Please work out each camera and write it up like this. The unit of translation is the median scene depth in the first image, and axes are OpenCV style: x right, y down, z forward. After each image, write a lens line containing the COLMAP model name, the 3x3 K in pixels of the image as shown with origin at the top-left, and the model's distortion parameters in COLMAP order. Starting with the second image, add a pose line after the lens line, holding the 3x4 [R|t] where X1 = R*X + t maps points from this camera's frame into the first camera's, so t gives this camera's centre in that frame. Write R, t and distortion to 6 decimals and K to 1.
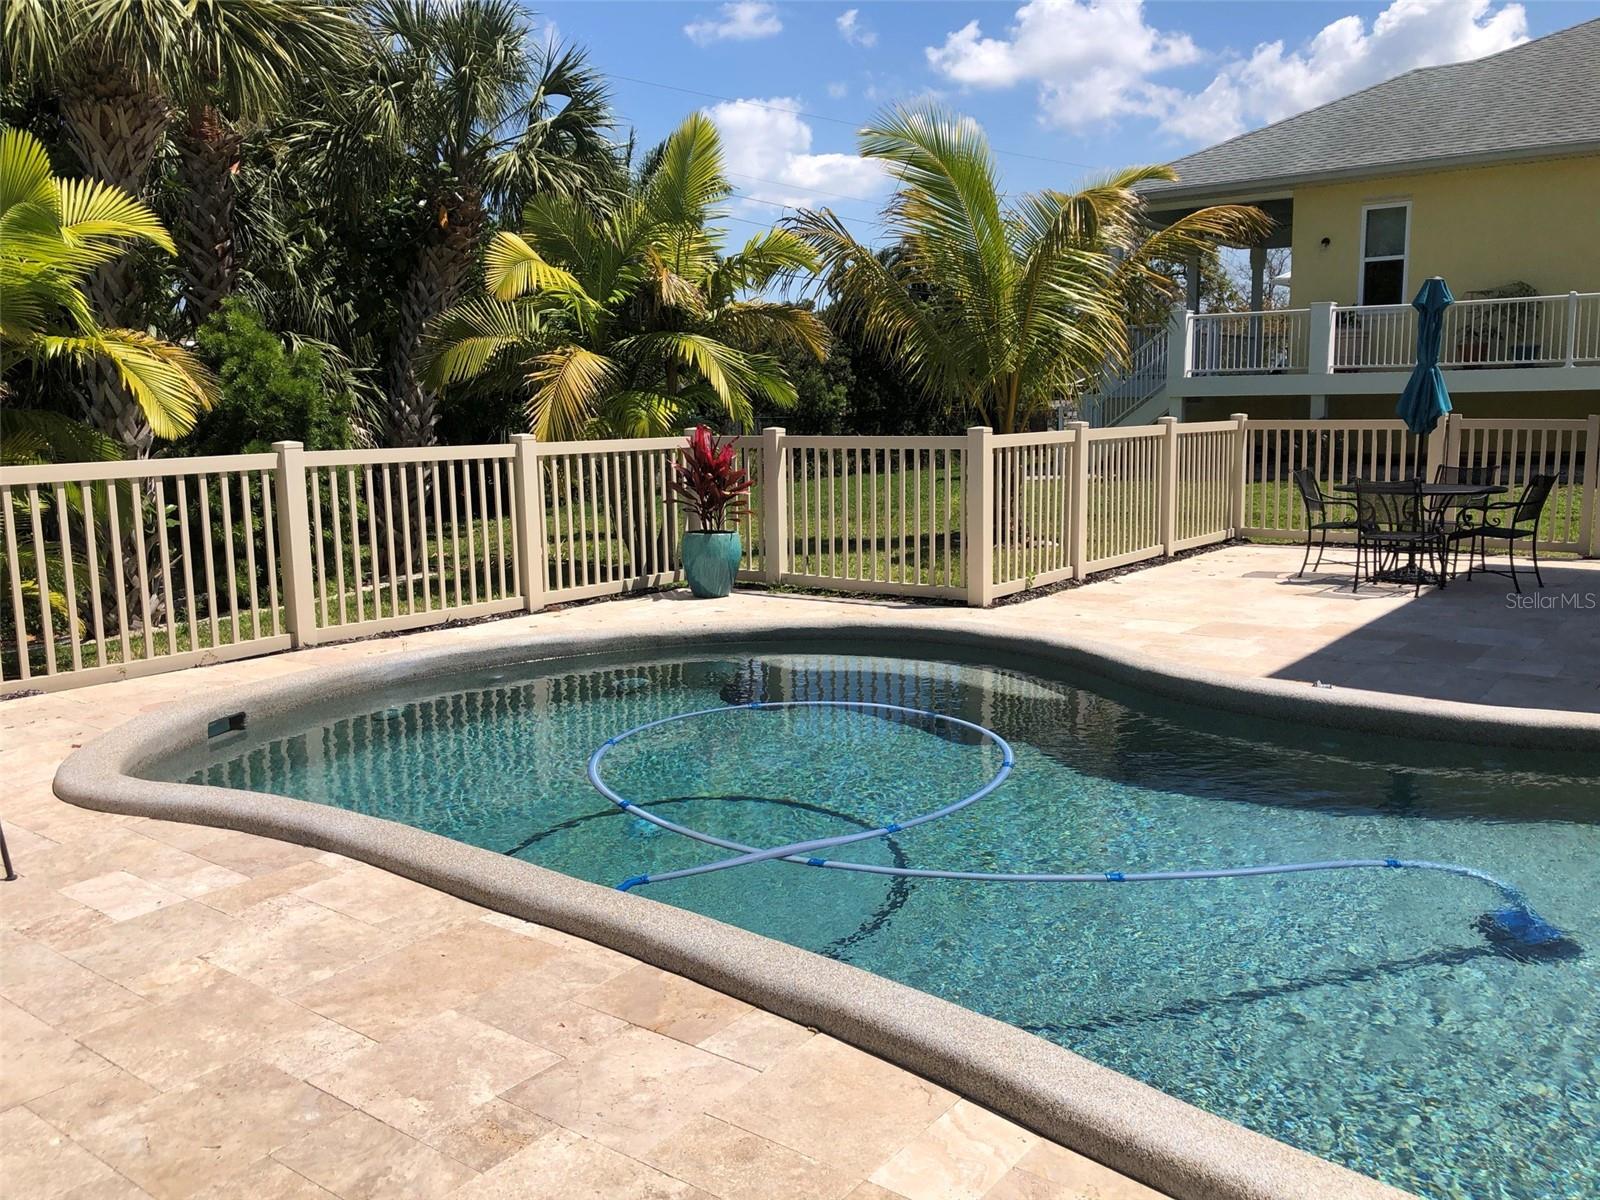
lens RADIAL K [[1320.6, 0, 801.8], [0, 1320.6, 609.8], [0, 0, 1]] dist [0.002769, 0.016737]
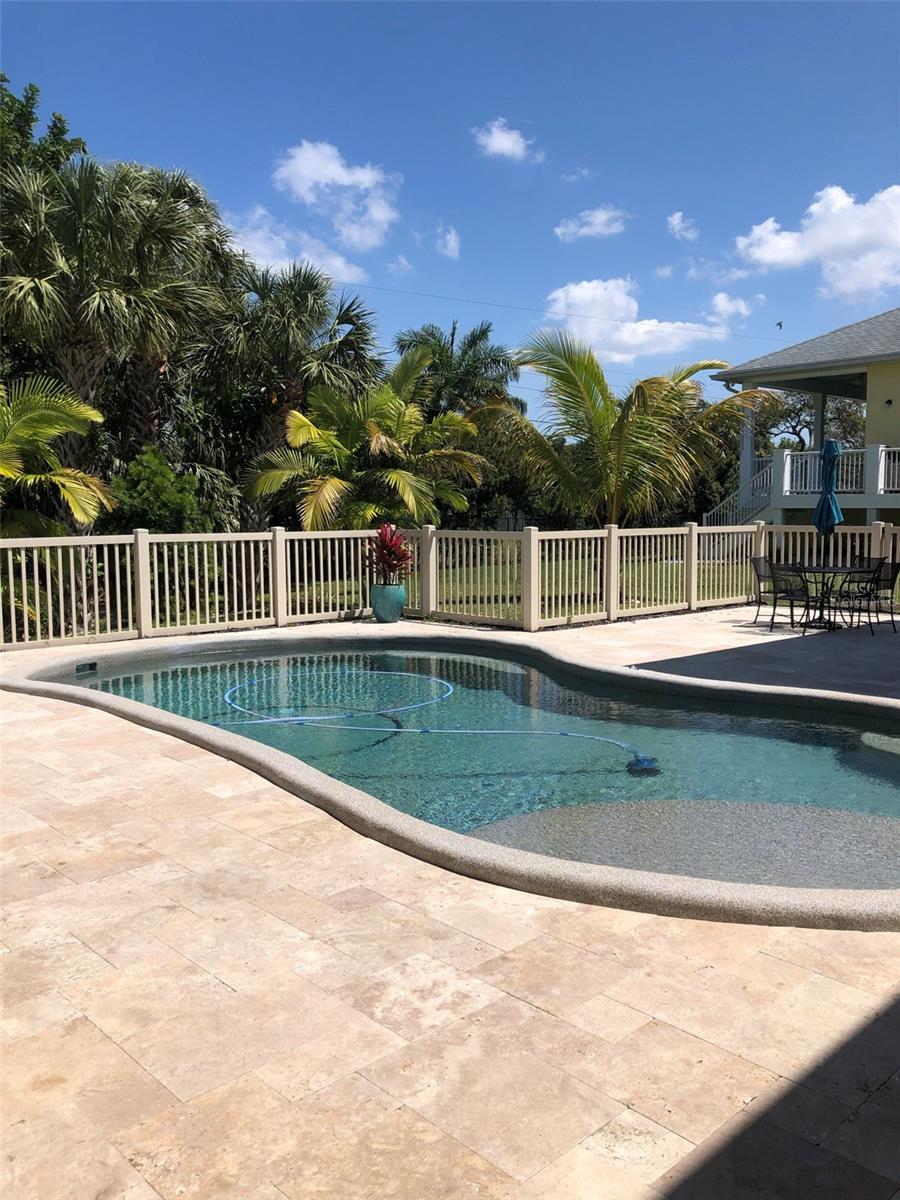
lens RADIAL K [[975.2, 0, 450.0], [0, 975.2, 600.0], [0, 0, 1]] dist [0.024584, -0.000616]
pose [[0.986961, 0.026976, -0.158685, 0.207358], [-0.036318, 0.997755, -0.056269, 0.028533], [0.156811, 0.061299, 0.985725, -0.234694]]
